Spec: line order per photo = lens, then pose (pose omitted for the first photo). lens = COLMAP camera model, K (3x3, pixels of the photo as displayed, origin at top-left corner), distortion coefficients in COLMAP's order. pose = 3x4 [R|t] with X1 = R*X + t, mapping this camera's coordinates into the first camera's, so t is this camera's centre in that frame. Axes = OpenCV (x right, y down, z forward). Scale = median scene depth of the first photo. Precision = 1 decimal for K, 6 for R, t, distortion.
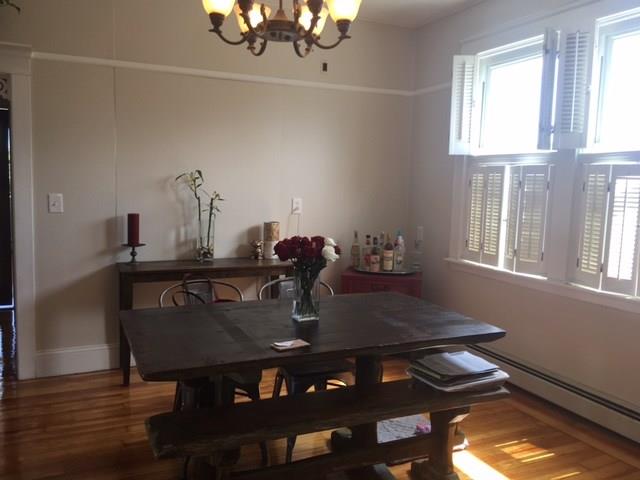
lens RADIAL K [[554.3, 0, 320.0], [0, 554.3, 240.0], [0, 0, 1]] dist [0.064651, -0.076880]
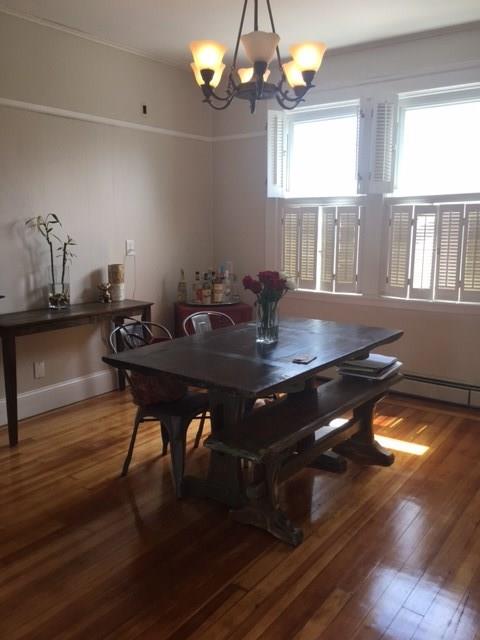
lens RADIAL K [[554.9, 0, 241.8], [0, 554.9, 318.7], [0, 0, 1]] dist [0.064197, -0.083150]
pose [[0.875900, -0.104409, 0.471061, -0.418588], [0.070356, 0.993509, 0.089386, -0.009784], [-0.477336, -0.045151, 0.877560, -0.003080]]
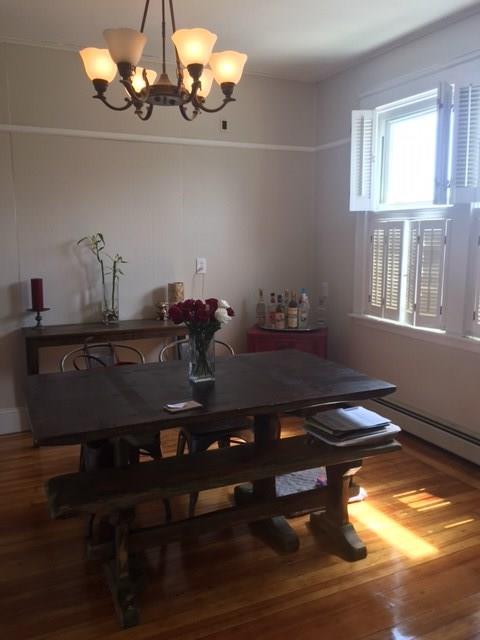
lens RADIAL K [[554.9, 0, 241.8], [0, 554.9, 318.7], [0, 0, 1]] dist [0.064197, -0.083150]
pose [[0.999629, -0.027217, 0.000692, 0.033386], [0.027162, 0.998722, 0.042615, -0.008024], [-0.001851, -0.042580, 0.999091, -0.012001]]
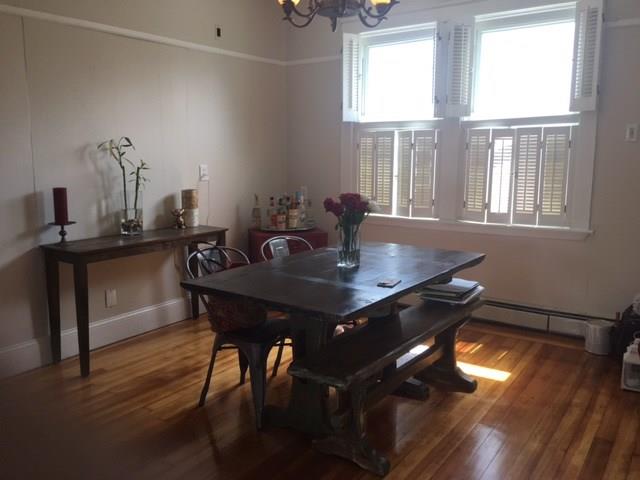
lens RADIAL K [[554.9, 0, 320.0], [0, 554.9, 240.0], [0, 0, 1]] dist [0.064197, -0.083150]
pose [[0.866243, -0.103218, 0.488845, -0.425351], [0.075189, 0.994216, 0.076689, -0.002102], [-0.493933, -0.029675, 0.868993, 0.021910]]
